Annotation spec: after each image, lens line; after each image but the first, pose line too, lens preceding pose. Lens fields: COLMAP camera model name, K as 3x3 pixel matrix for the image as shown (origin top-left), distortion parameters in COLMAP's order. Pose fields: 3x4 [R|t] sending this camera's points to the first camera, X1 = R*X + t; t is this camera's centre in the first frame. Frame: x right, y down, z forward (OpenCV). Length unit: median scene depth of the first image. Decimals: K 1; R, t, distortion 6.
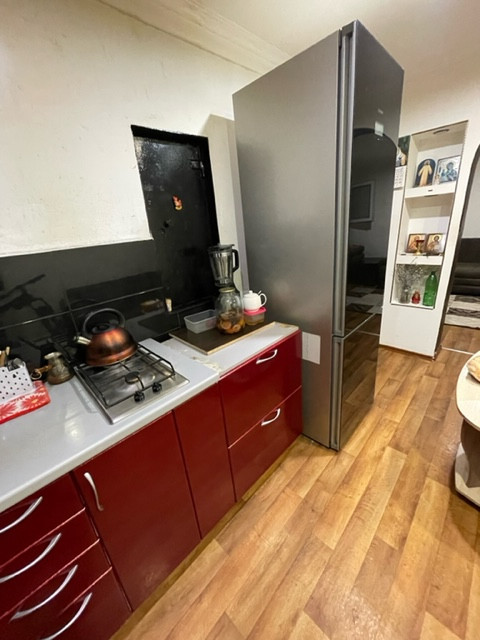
lens RADIAL K [[258.0, 0, 240.0], [0, 258.0, 320.7], [0, 0, 1]] dist [-0.001760, -0.000694]
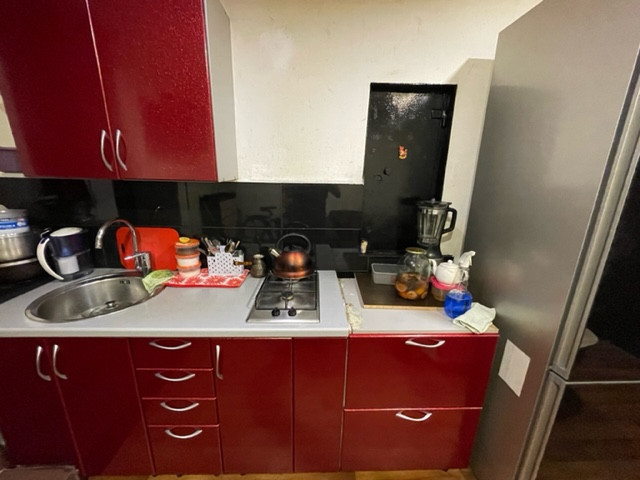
lens RADIAL K [[258.0, 0, 320.3], [0, 258.0, 239.2], [0, 0, 1]] dist [-0.001760, -0.000694]
pose [[0.720088, 0.280028, -0.634868, 0.244985], [-0.320341, 0.945772, 0.053822, -0.090483], [0.615512, 0.164618, 0.770744, 0.095633]]
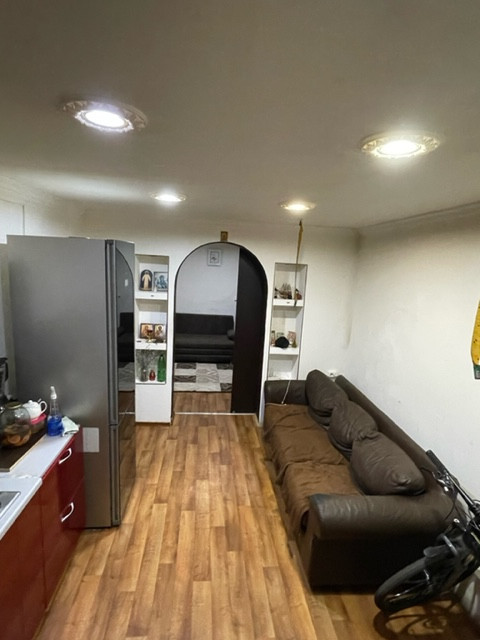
lens RADIAL K [[350.9, 0, 239.8], [0, 350.9, 318.8], [0, 0, 1]] dist [0.000258, -0.000054]
pose [[0.636974, -0.003761, 0.770876, -0.527154], [0.162536, 0.978164, -0.129531, -0.118383], [-0.753556, 0.207803, 0.623676, -0.634895]]
